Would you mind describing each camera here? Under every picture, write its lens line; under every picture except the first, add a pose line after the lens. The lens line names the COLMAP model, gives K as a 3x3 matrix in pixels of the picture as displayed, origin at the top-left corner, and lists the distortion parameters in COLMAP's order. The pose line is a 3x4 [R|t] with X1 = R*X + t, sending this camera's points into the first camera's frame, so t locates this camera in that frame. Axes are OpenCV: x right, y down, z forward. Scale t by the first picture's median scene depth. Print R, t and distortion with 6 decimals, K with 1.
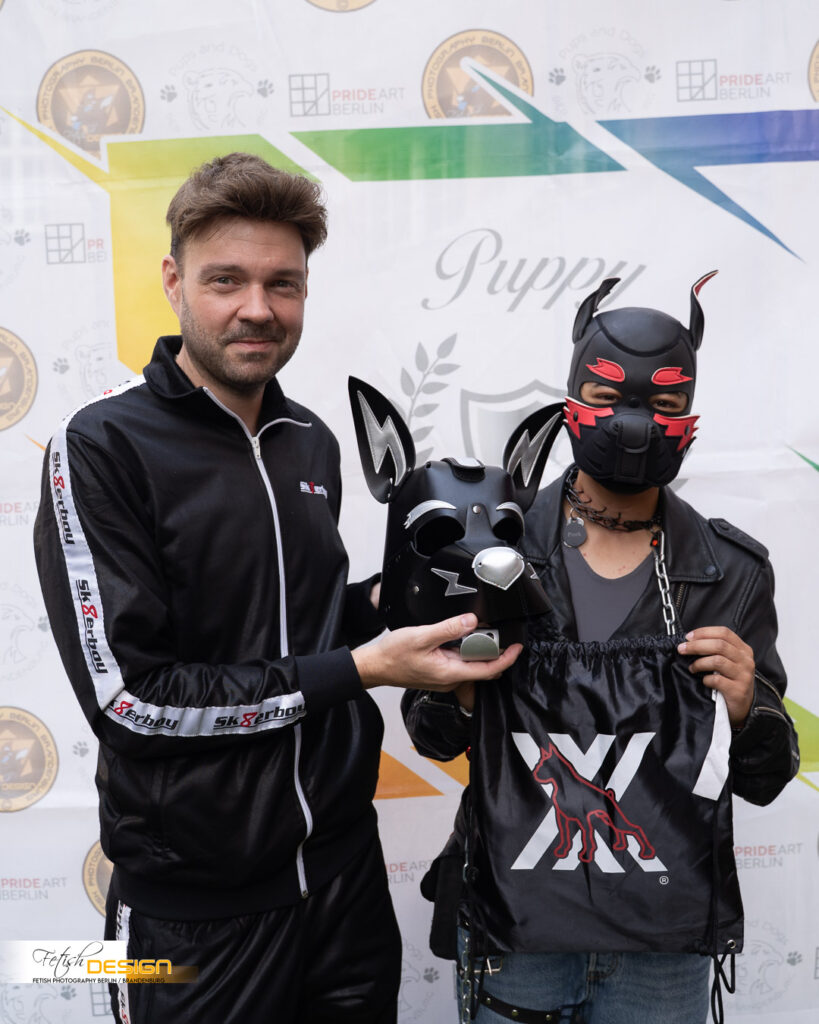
lens RADIAL K [[1209.2, 0, 398.6], [0, 1209.2, 494.0], [0, 0, 1]] dist [-0.036673, 0.000000]
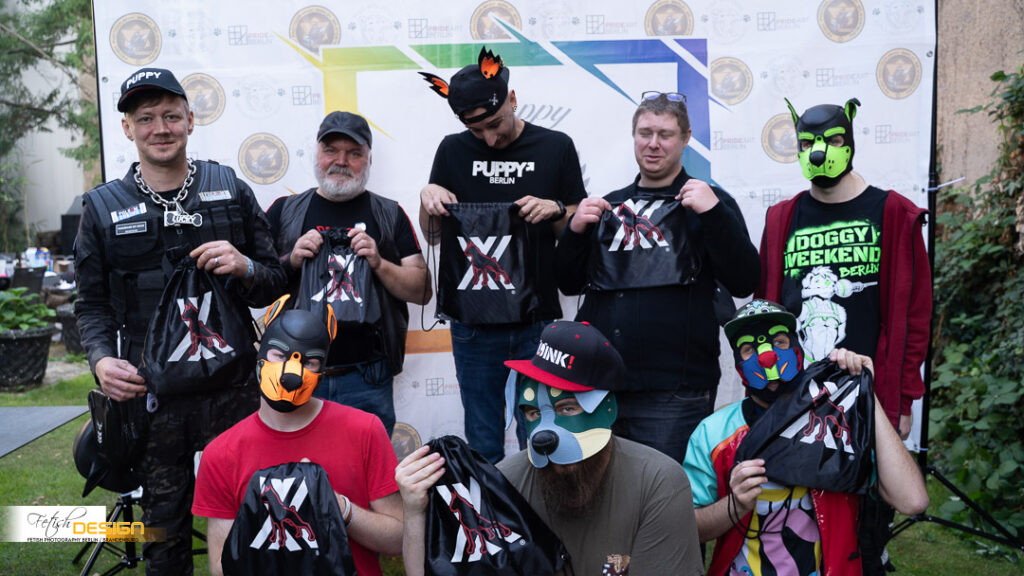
lens RADIAL K [[853.7, 0, 487.1], [0, 853.7, 275.8], [0, 0, 1]] dist [-0.108663, 0.052097]
pose [[0.996875, -0.002278, 0.078968, -0.070667], [0.001935, 0.999988, 0.004421, 0.106032], [-0.078977, -0.004254, 0.996867, -0.521879]]
